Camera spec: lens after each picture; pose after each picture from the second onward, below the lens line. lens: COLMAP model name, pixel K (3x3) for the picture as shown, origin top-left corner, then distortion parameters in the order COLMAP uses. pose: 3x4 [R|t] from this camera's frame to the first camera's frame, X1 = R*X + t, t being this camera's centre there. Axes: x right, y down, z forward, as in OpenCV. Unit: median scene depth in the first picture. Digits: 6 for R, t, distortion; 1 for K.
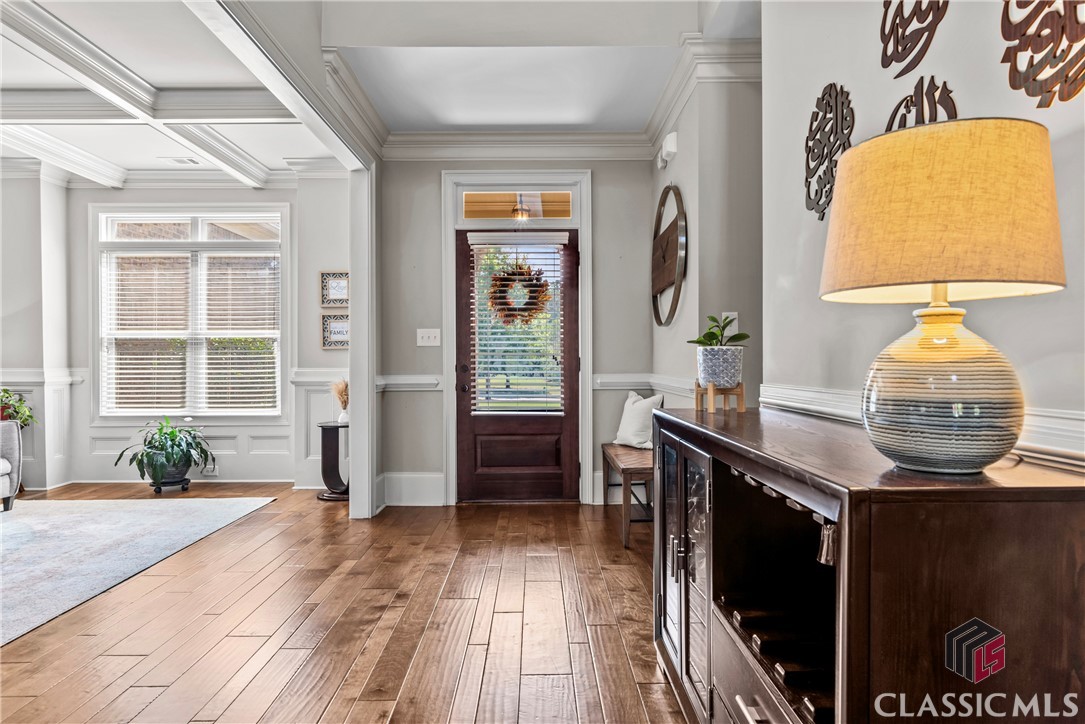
lens RADIAL K [[630.8, 0, 542.5], [0, 630.8, 362.0], [0, 0, 1]] dist [0.002824, 0.000853]
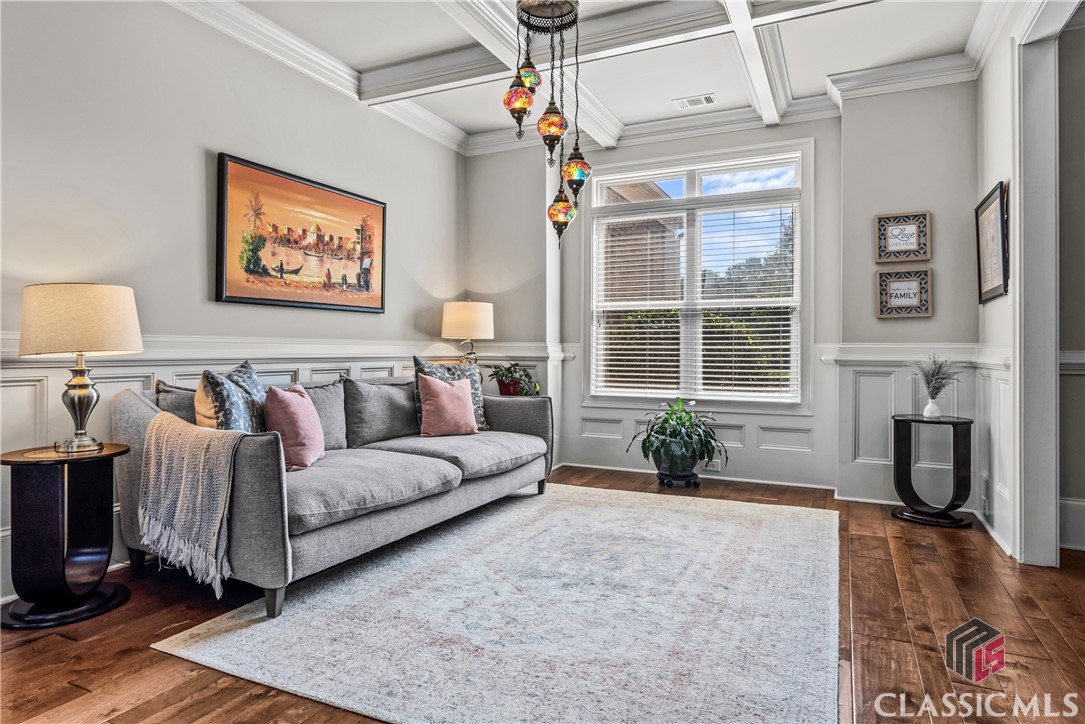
lens RADIAL K [[634.6, 0, 544.8], [0, 634.6, 337.0], [0, 0, 1]] dist [-0.006979, -0.000773]
pose [[0.901471, -0.002268, -0.432834, -0.368369], [-0.007765, 0.999741, -0.021412, 0.021400], [0.432770, 0.022663, 0.901219, 0.135640]]
